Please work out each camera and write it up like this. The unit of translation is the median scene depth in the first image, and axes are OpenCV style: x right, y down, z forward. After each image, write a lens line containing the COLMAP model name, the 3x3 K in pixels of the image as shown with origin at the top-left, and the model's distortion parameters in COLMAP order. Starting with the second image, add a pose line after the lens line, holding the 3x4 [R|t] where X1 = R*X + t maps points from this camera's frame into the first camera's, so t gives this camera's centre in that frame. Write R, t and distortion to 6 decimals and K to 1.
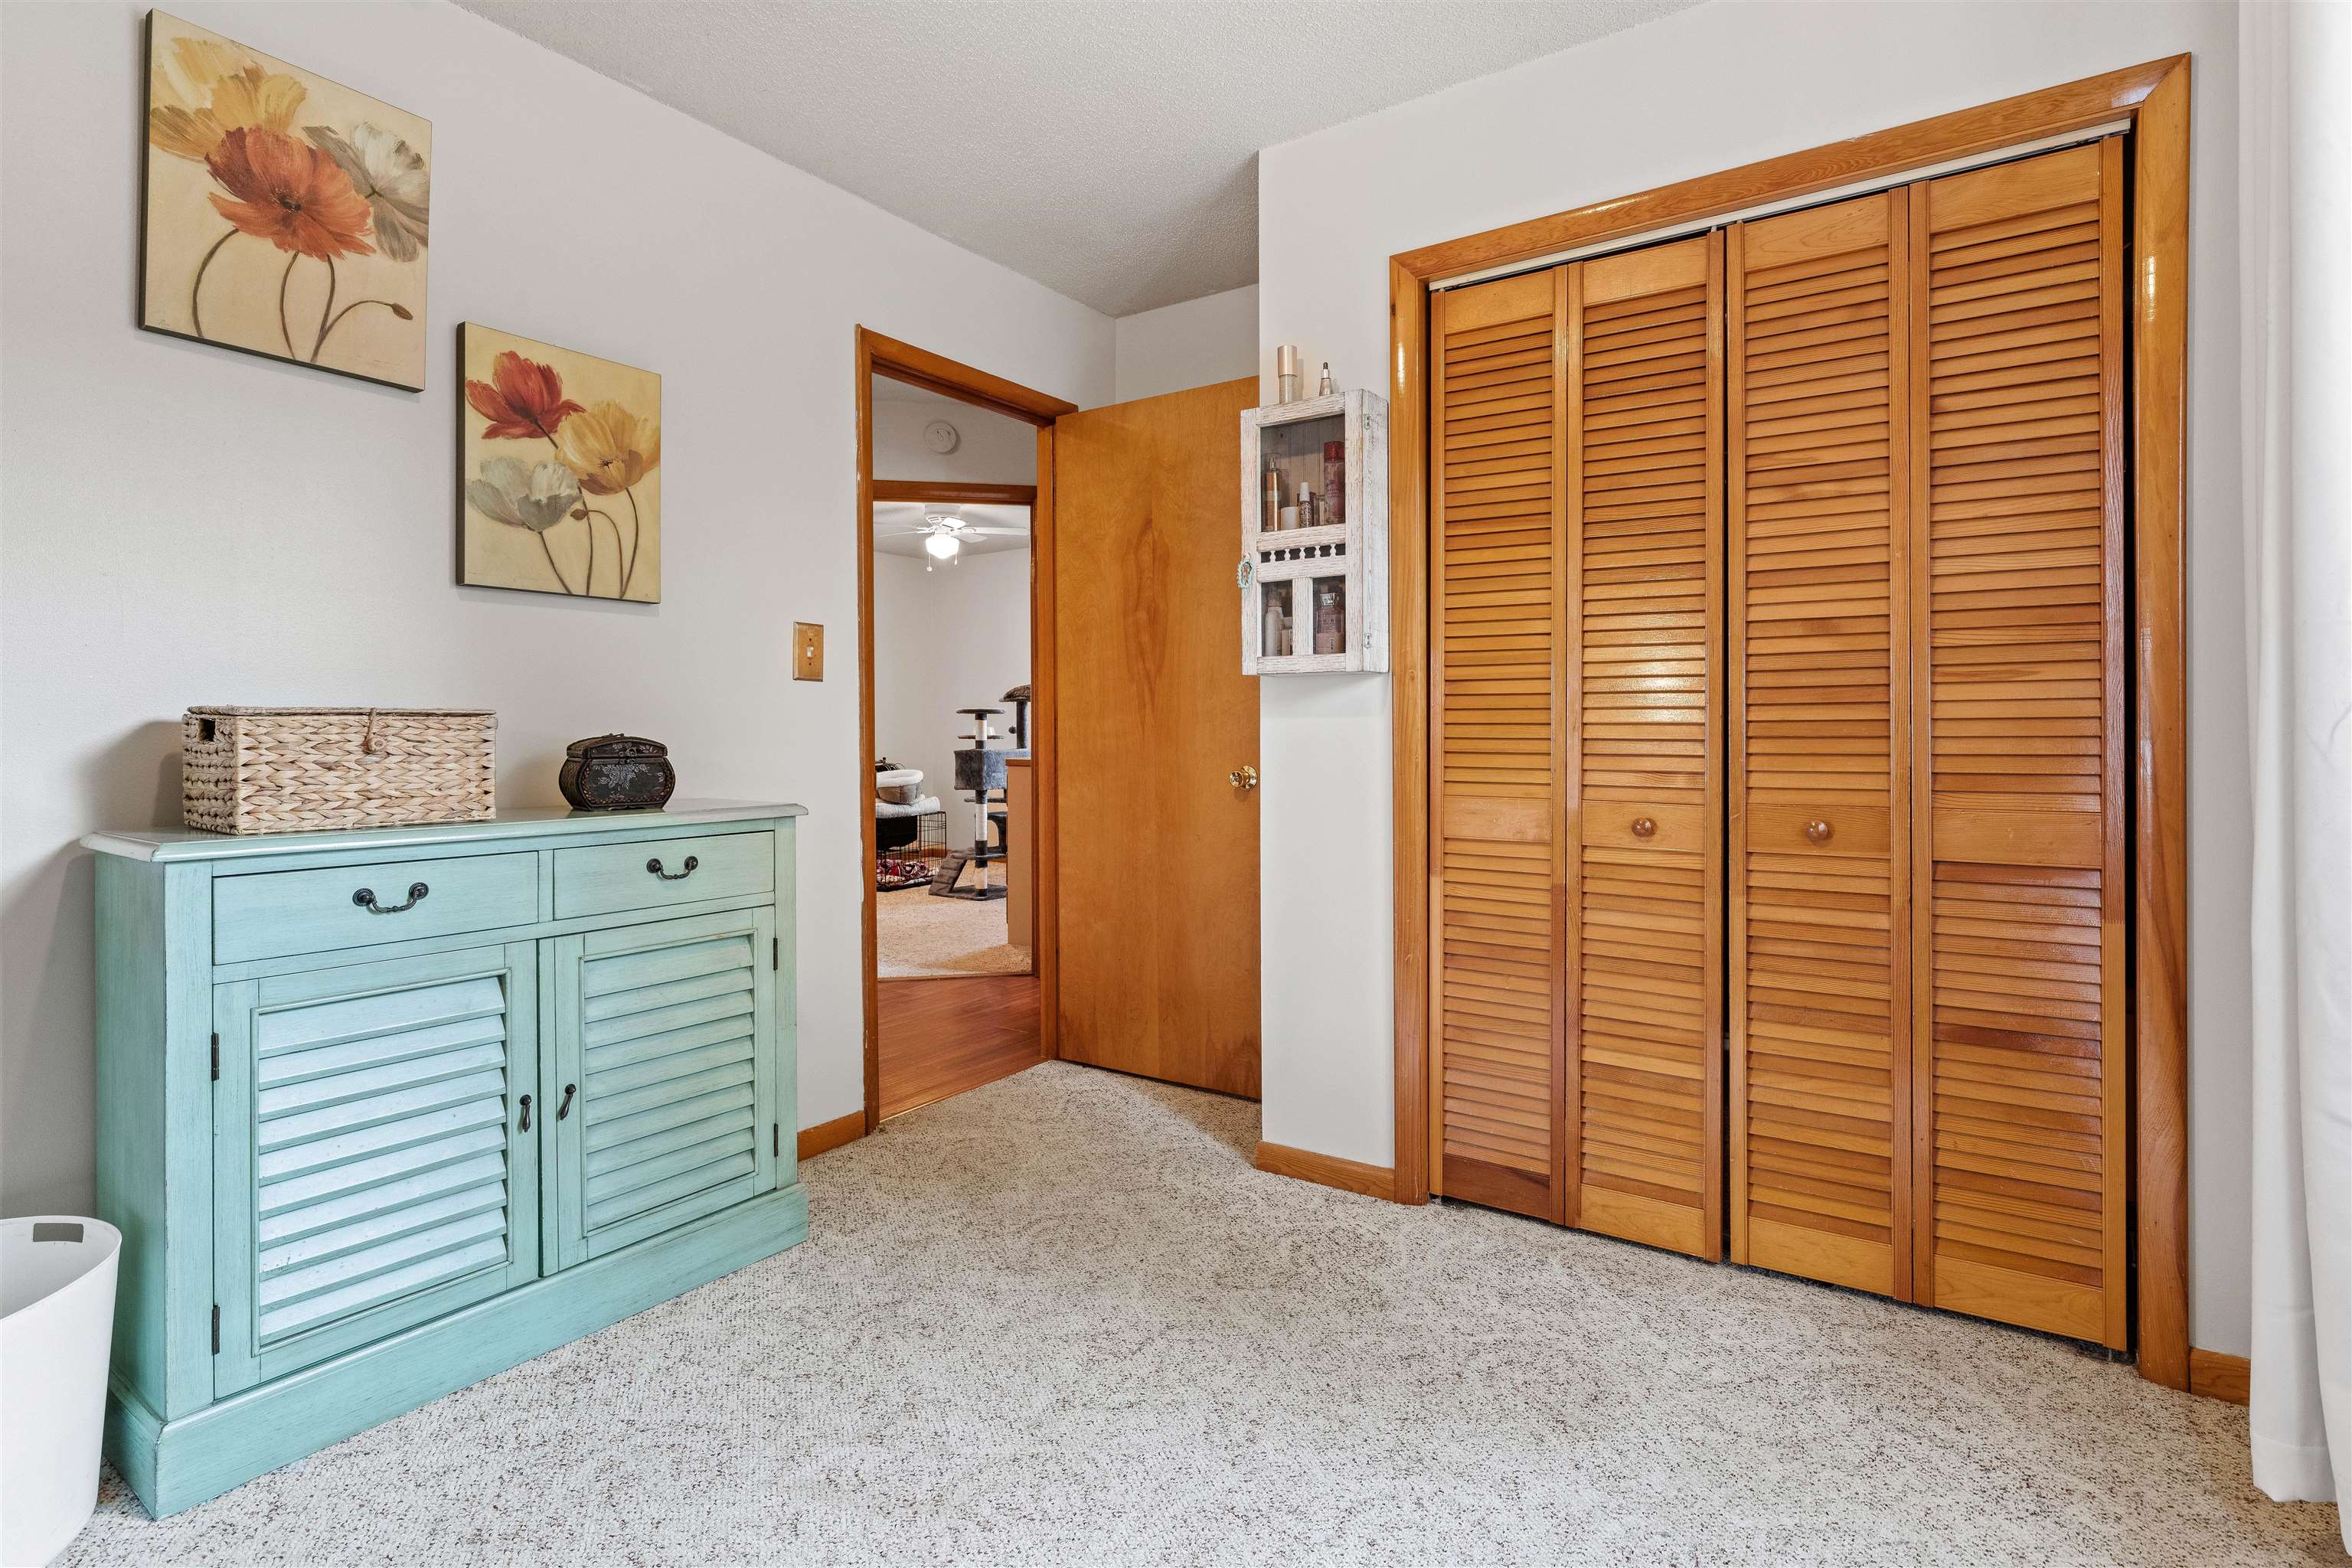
lens RADIAL K [[1189.3, 0, 1178.9], [0, 1189.3, 731.5], [0, 0, 1]] dist [0.002183, 0.000370]
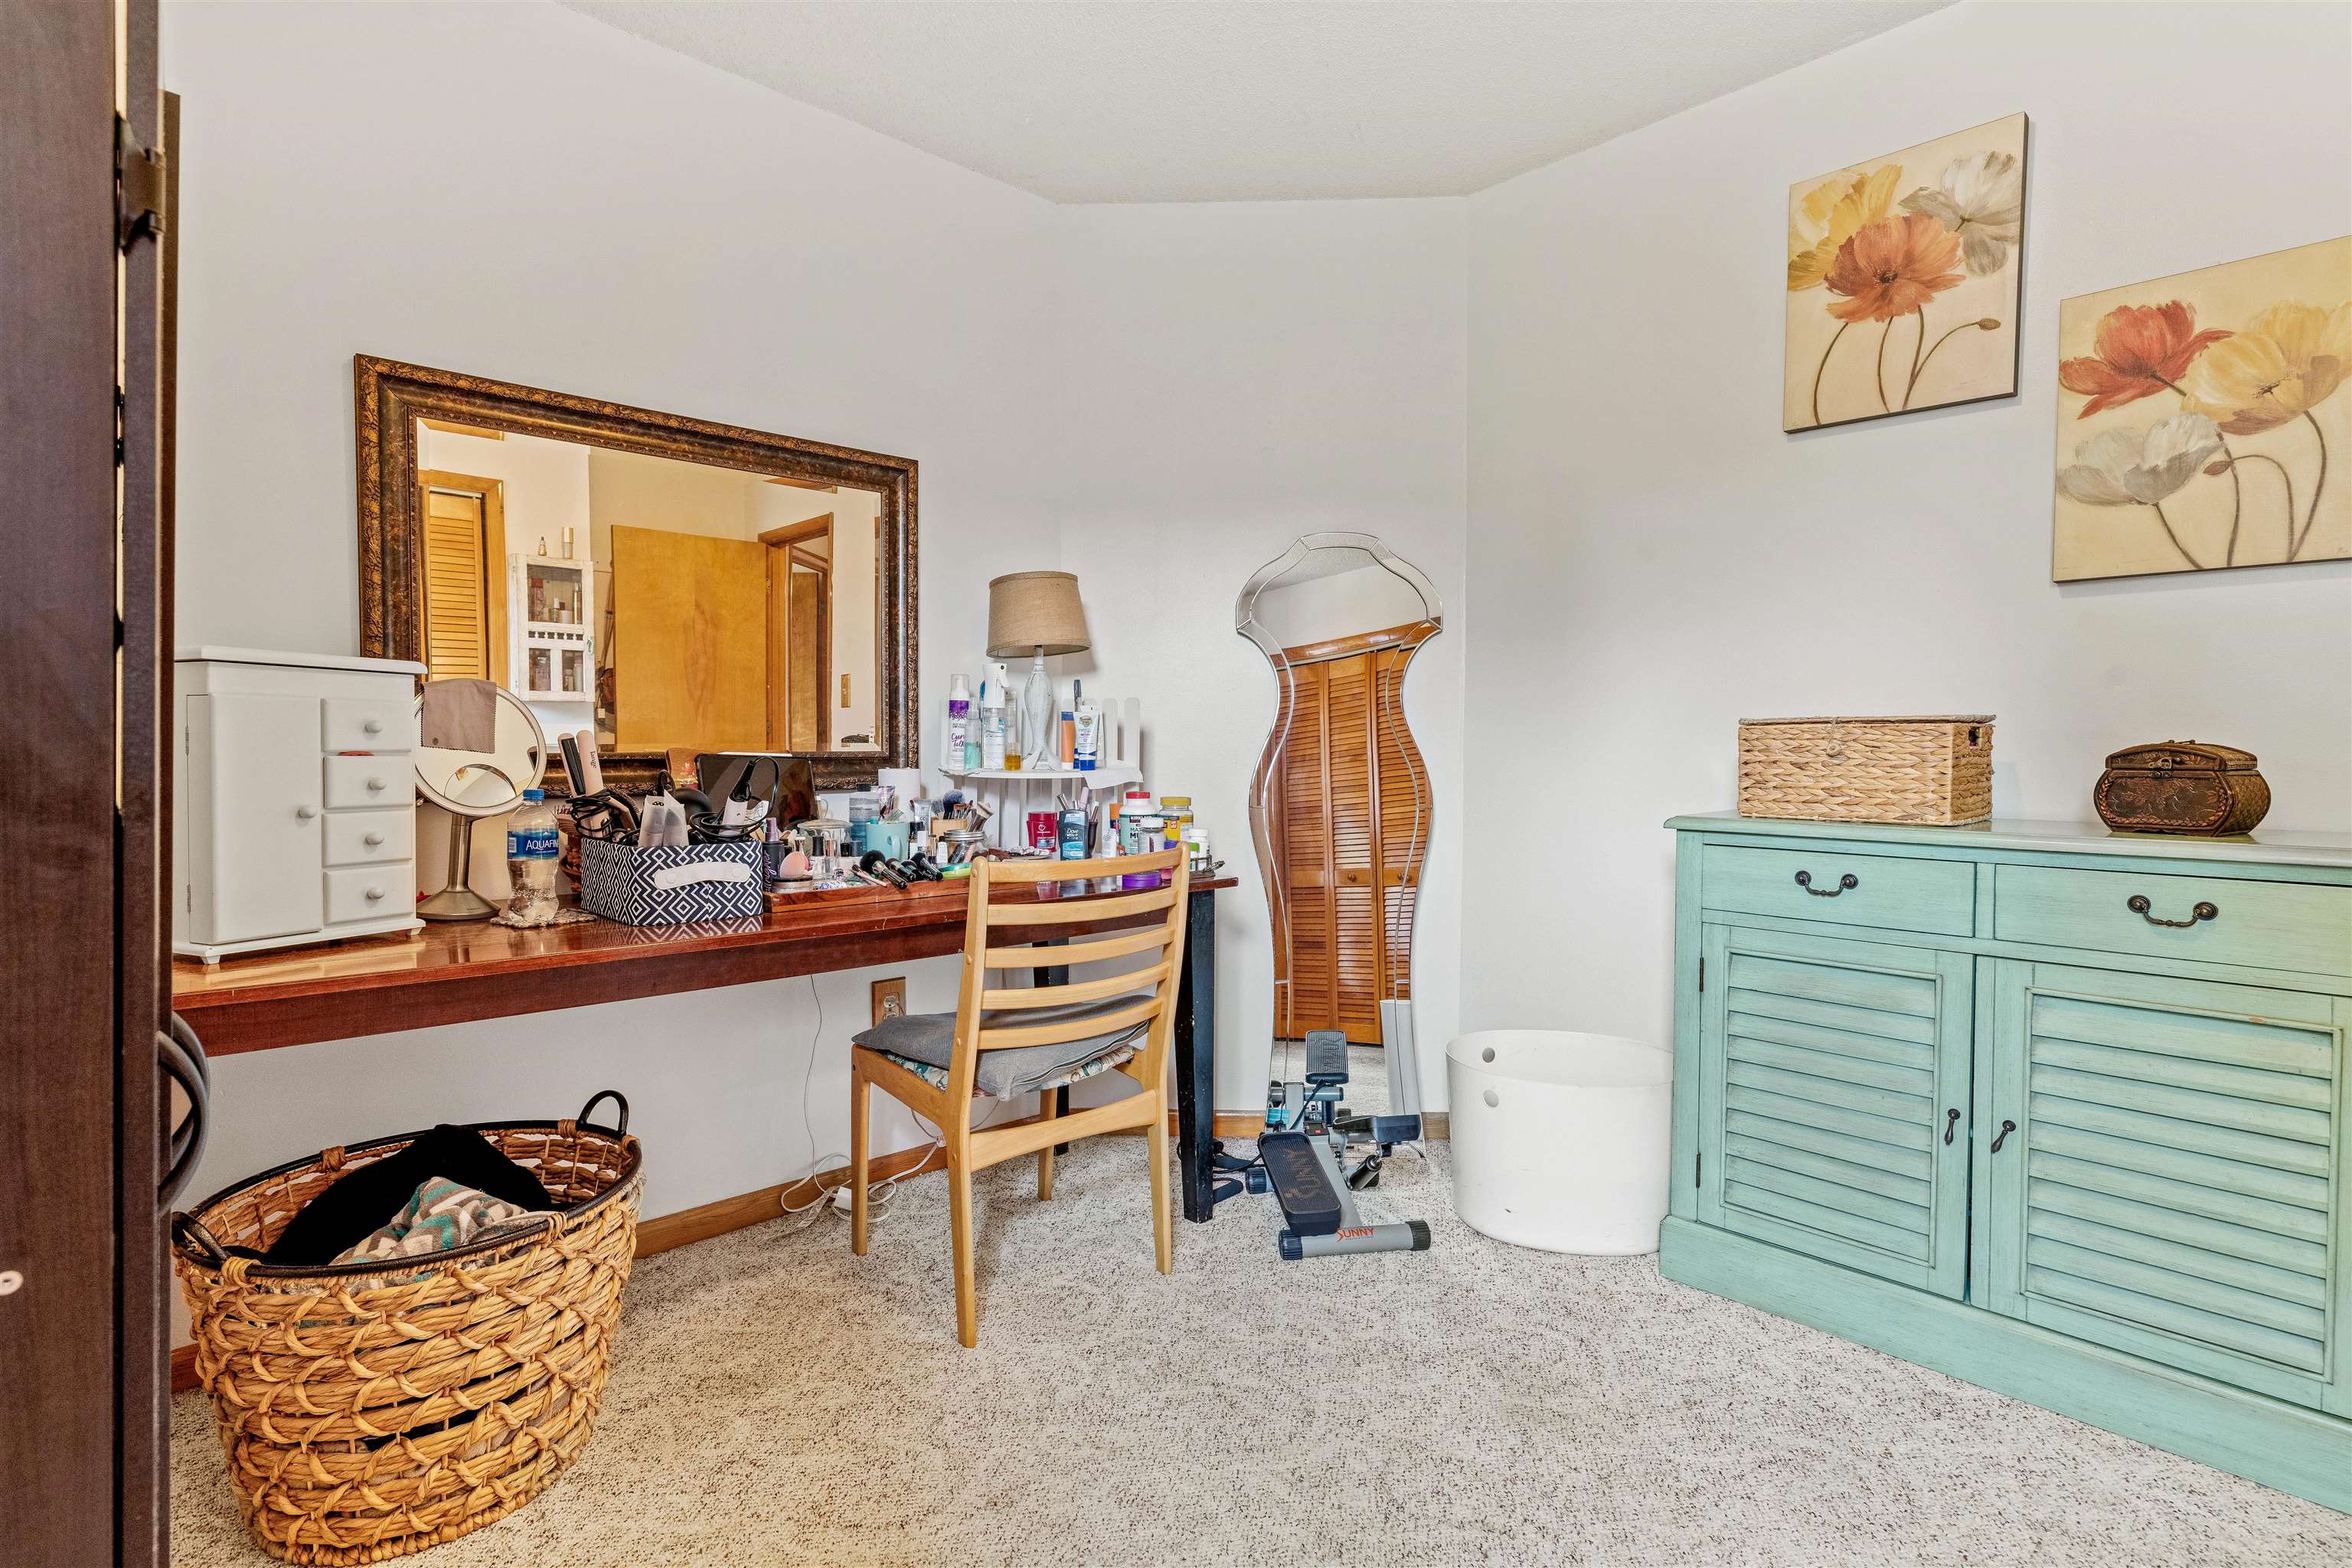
lens RADIAL K [[1151.1, 0, 1176.0], [0, 1151.1, 784.0], [0, 0, 1]] dist [-0.002956, -0.000227]
pose [[-0.233638, 0.038250, -0.971571, 0.483225], [-0.000107, 0.999225, 0.039365, 0.001200], [0.972324, 0.009301, -0.233453, 0.566564]]
